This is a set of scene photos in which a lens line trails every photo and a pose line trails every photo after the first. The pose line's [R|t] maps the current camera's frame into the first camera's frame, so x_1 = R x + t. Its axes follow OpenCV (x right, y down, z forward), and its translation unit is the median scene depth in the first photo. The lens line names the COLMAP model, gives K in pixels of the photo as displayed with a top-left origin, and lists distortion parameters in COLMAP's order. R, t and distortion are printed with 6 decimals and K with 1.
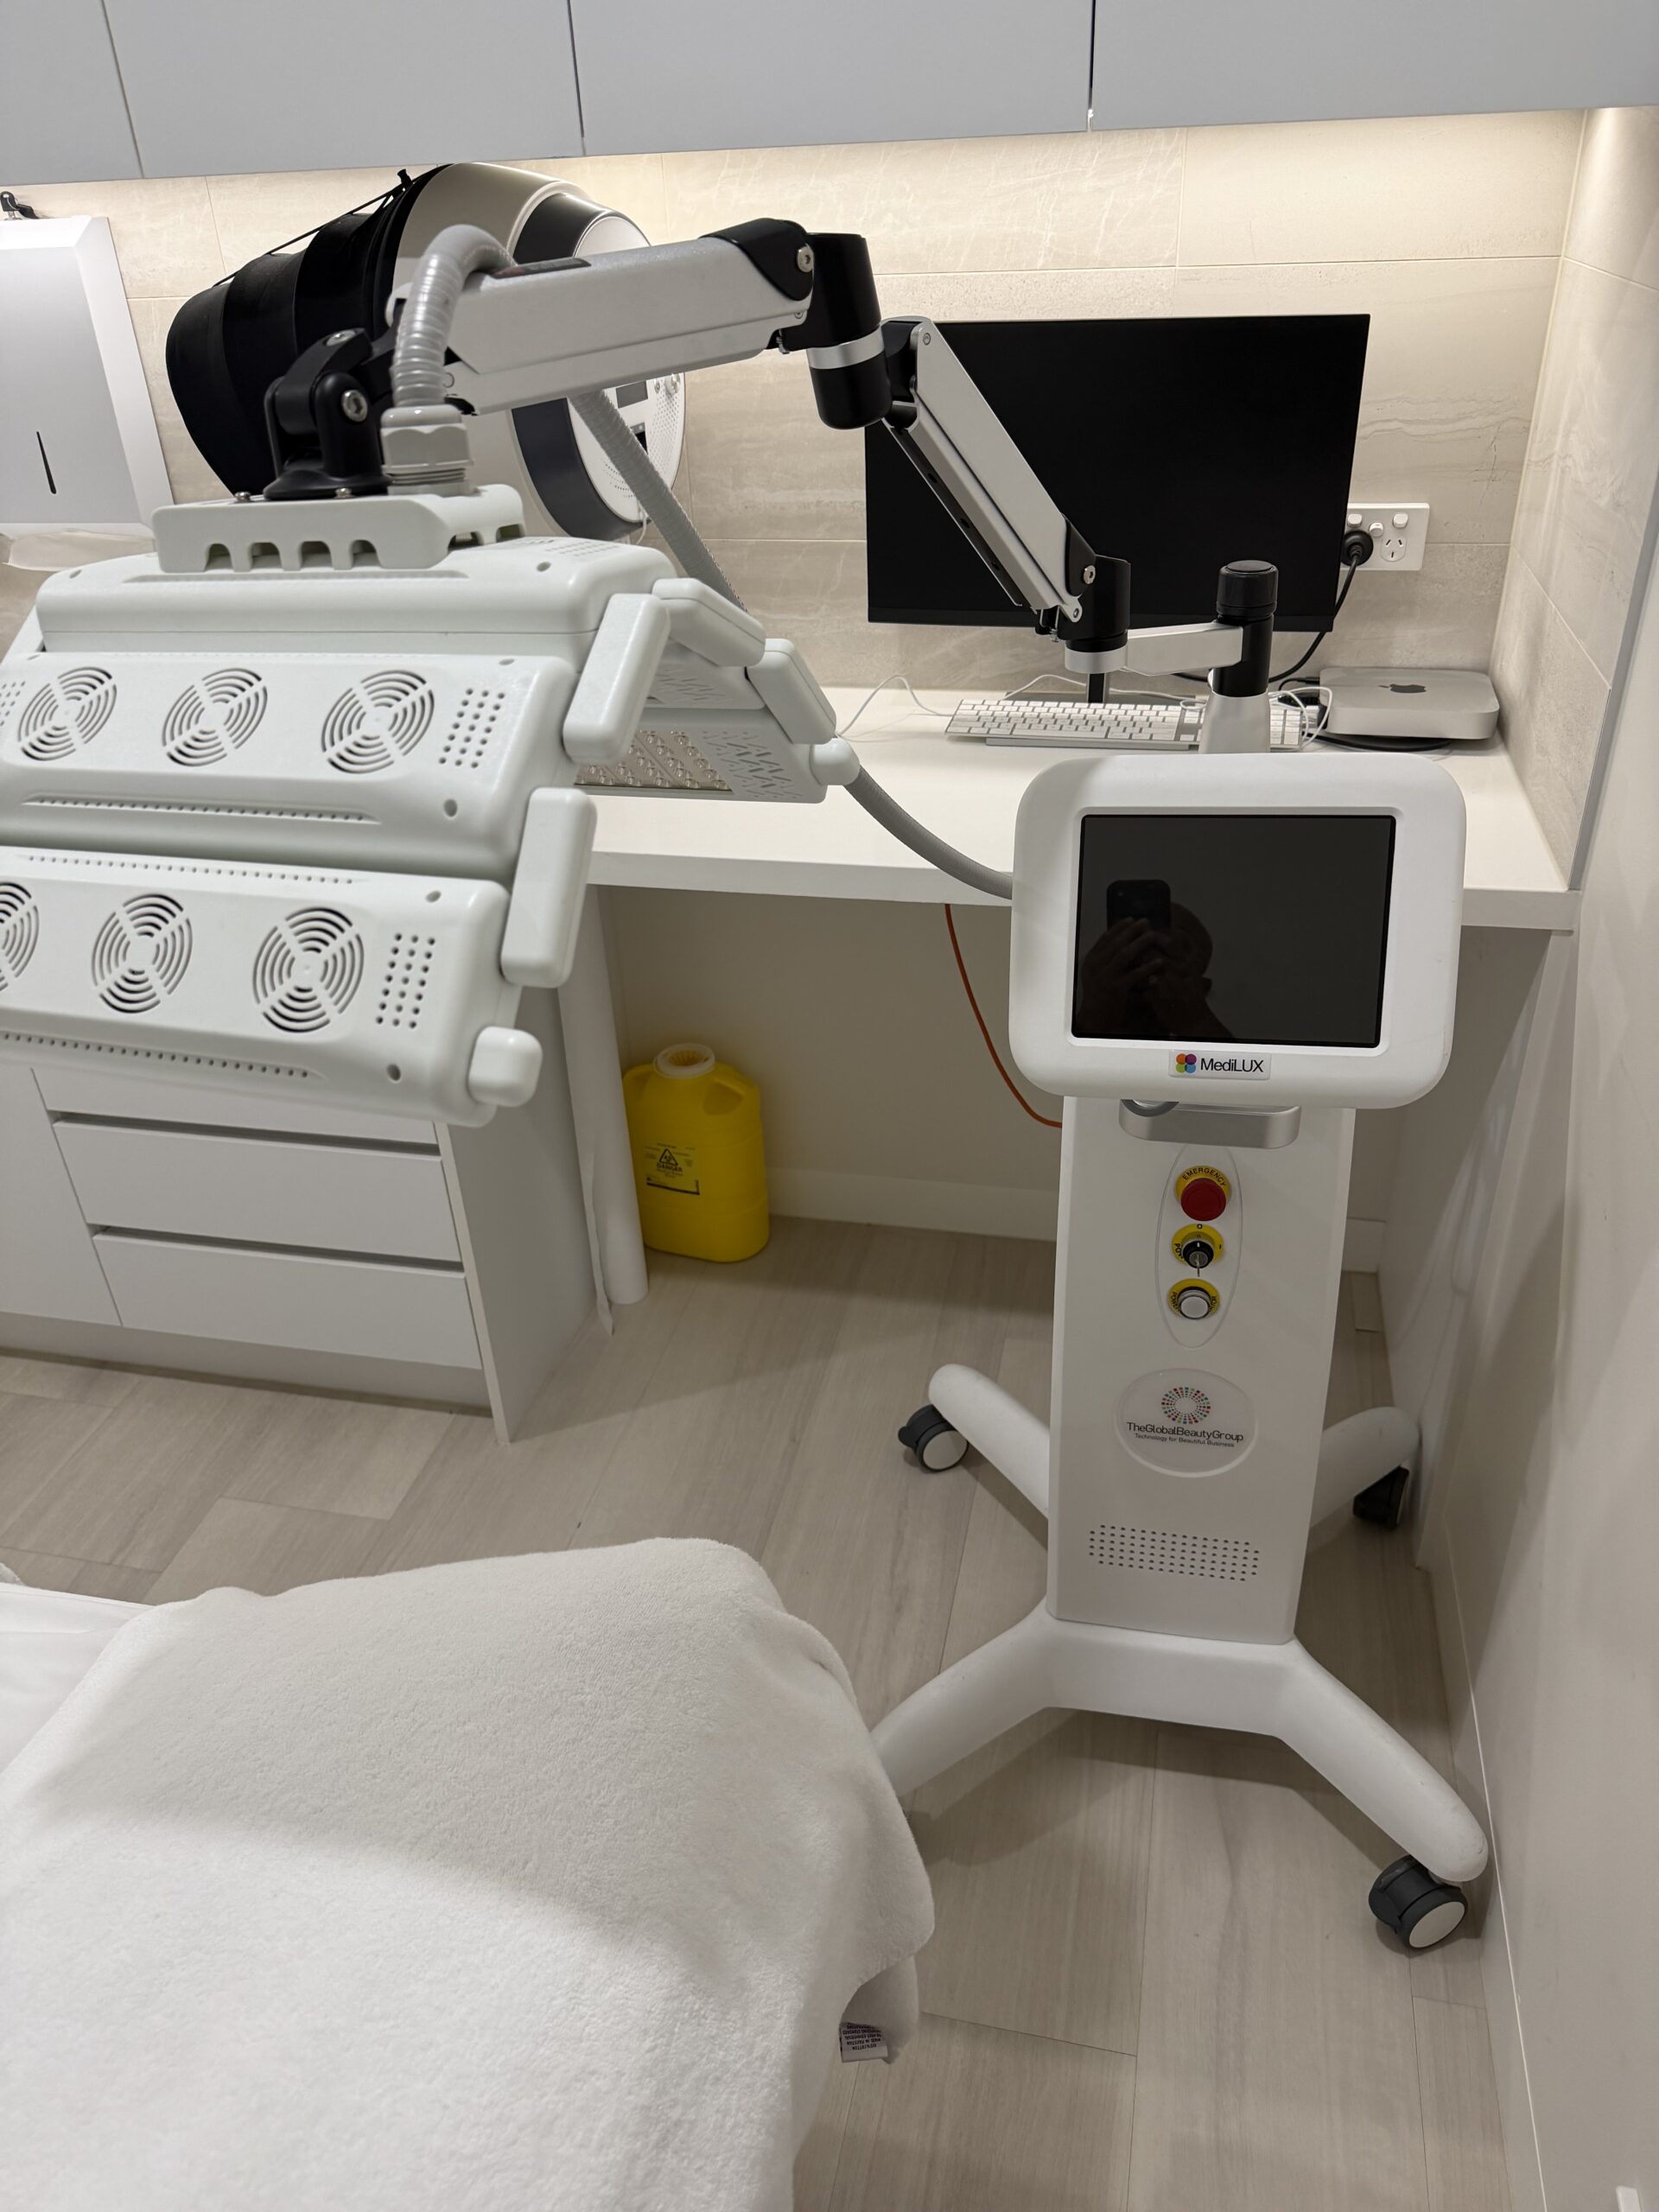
lens RADIAL K [[1604.2, 0, 829.5], [0, 1604.2, 1106.0], [0, 0, 1]] dist [-0.008352, -0.004669]
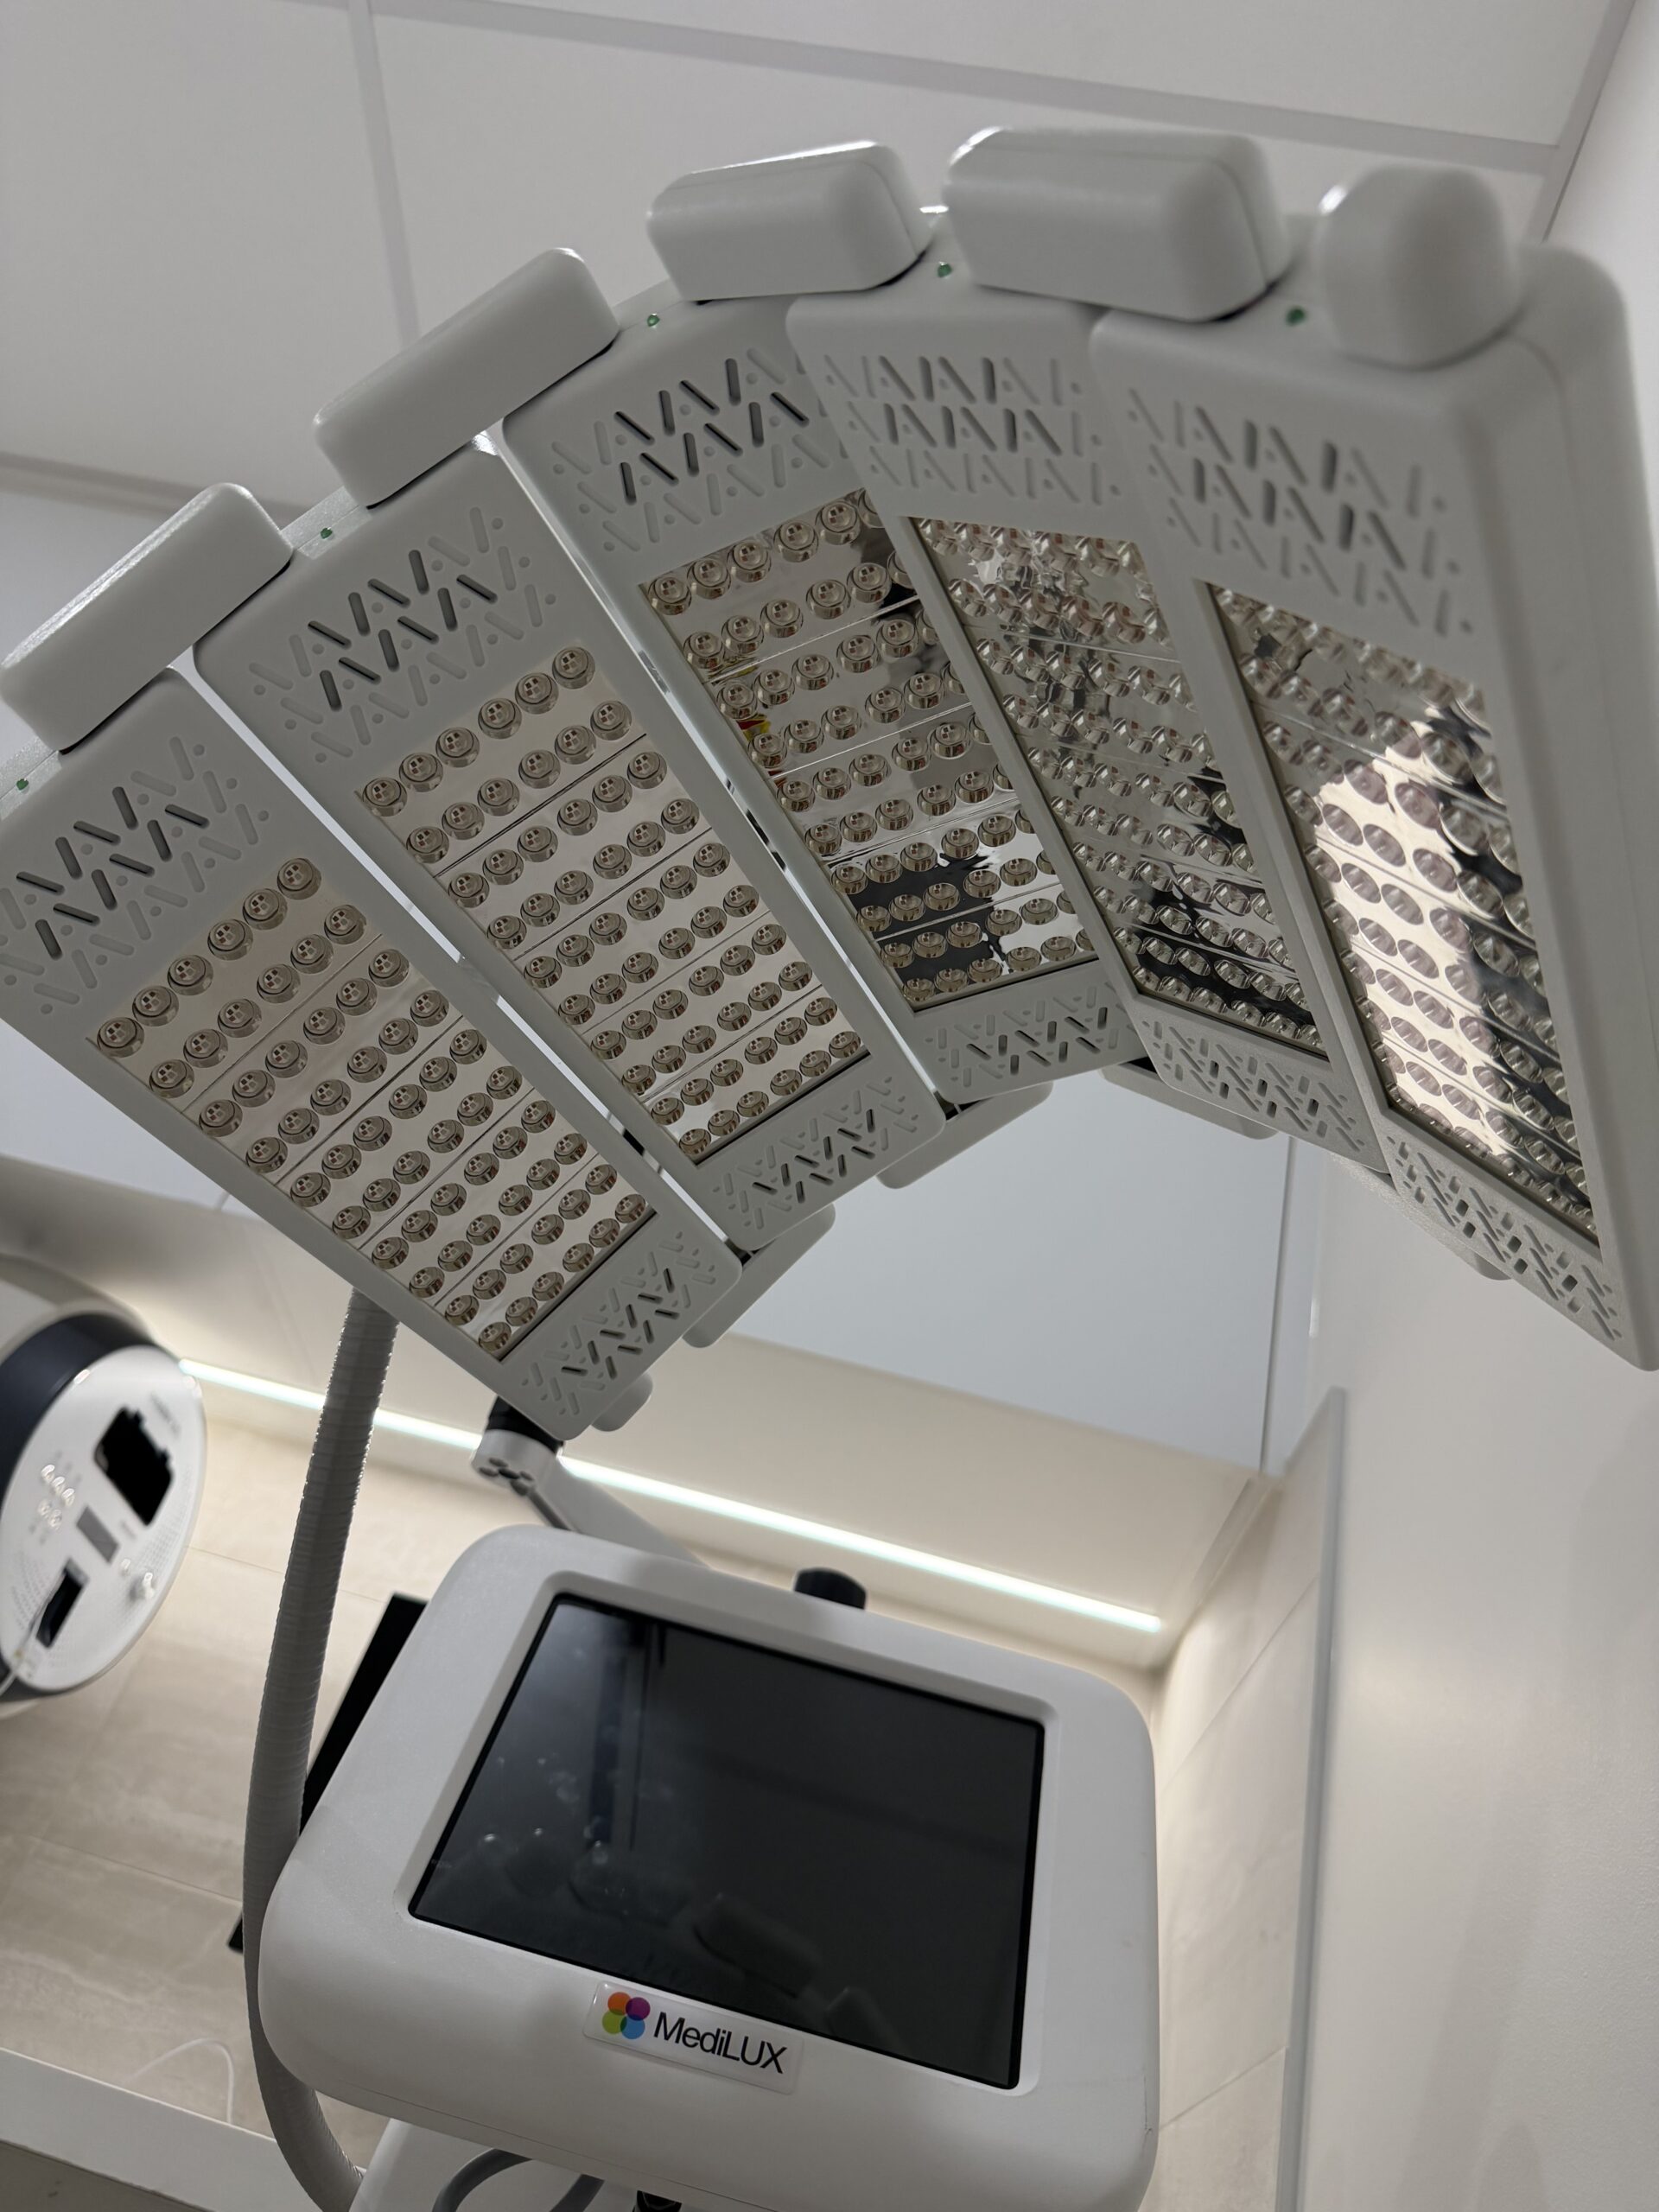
lens RADIAL K [[1604.2, 0, 829.5], [0, 1604.2, 1106.0], [0, 0, 1]] dist [-0.008352, -0.004669]
pose [[0.914789, 0.401908, 0.040394, 0.081823], [-0.119087, 0.363903, -0.923793, 0.155756], [-0.385979, 0.840265, 0.380756, 0.314106]]
